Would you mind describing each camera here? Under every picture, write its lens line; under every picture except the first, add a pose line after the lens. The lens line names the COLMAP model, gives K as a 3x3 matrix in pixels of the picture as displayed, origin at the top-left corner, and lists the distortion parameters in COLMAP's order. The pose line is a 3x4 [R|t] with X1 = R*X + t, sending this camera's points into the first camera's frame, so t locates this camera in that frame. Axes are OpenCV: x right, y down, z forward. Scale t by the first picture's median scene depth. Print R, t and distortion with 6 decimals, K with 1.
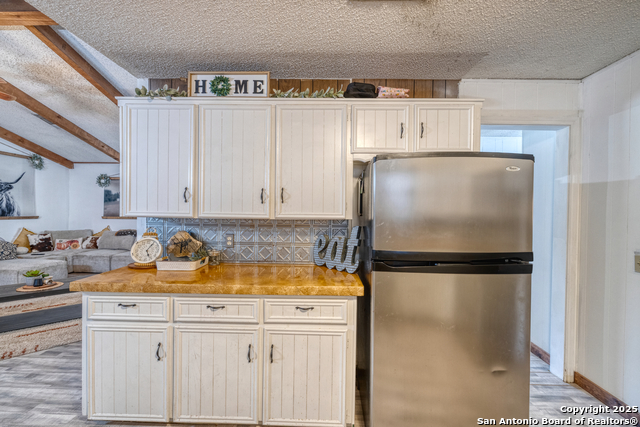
lens RADIAL K [[268.2, 0, 319.6], [0, 268.2, 211.7], [0, 0, 1]] dist [-0.000846, -0.000195]
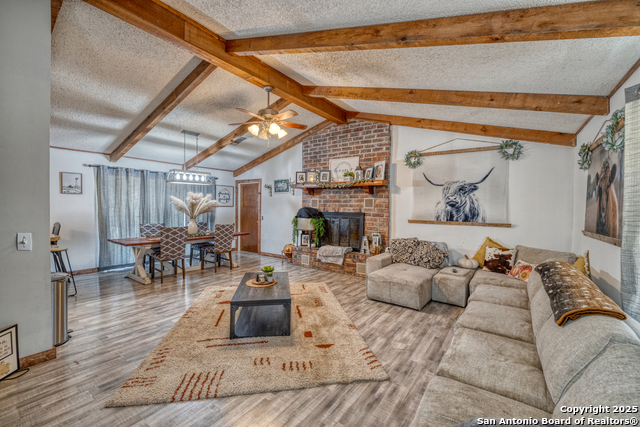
lens RADIAL K [[268.2, 0, 319.6], [0, 268.2, 211.7], [0, 0, 1]] dist [-0.000846, -0.000195]
pose [[-0.551299, -0.009680, -0.834251, -0.157034], [-0.025971, 0.999647, 0.005563, -0.007570], [0.833903, 0.024733, -0.551356, 1.000155]]
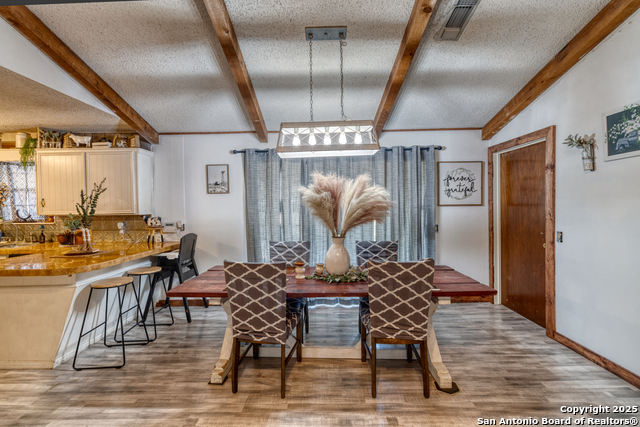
lens RADIAL K [[284.2, 0, 320.1], [0, 284.2, 210.5], [0, 0, 1]] dist [0.000234, 0.000054]
pose [[-0.999639, -0.004568, -0.026475, -0.687782], [-0.005129, 0.999763, 0.021162, -0.015326], [0.026372, 0.021290, -0.999425, 0.504492]]
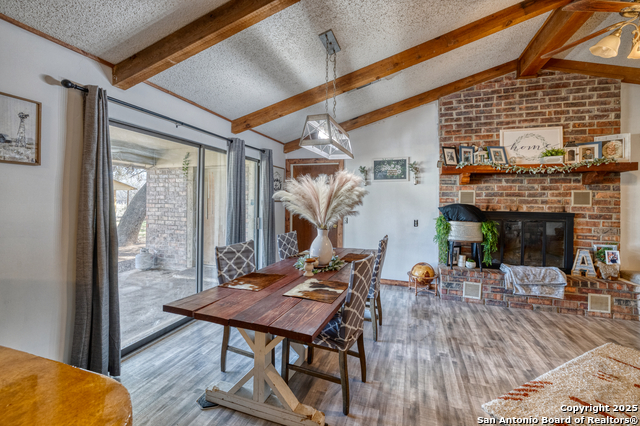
lens RADIAL K [[276.4, 0, 322.5], [0, 276.4, 201.2], [0, 0, 1]] dist [-0.001002, -0.000343]
pose [[-0.281421, -0.023064, -0.959307, -0.269563], [-0.025382, 0.999540, -0.016586, -0.004528], [0.959249, 0.019681, -0.281877, 0.190847]]
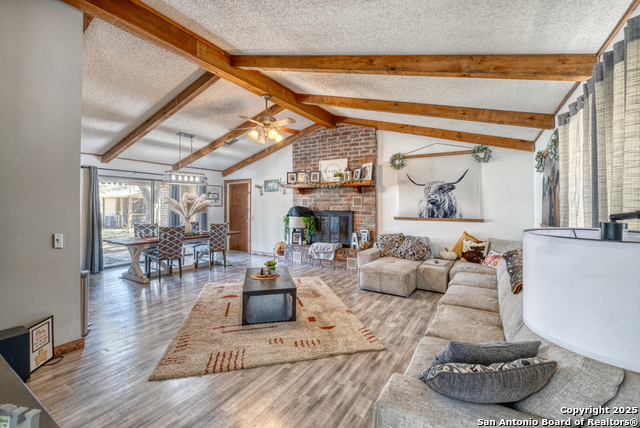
lens RADIAL K [[275.8, 0, 319.9], [0, 275.8, 203.8], [0, 0, 1]] dist [-0.000603, -0.000099]
pose [[-0.490475, -0.024832, -0.871102, -0.063167], [-0.015392, 0.999685, -0.019831, -0.006567], [0.871319, 0.003681, -0.490702, 1.009753]]
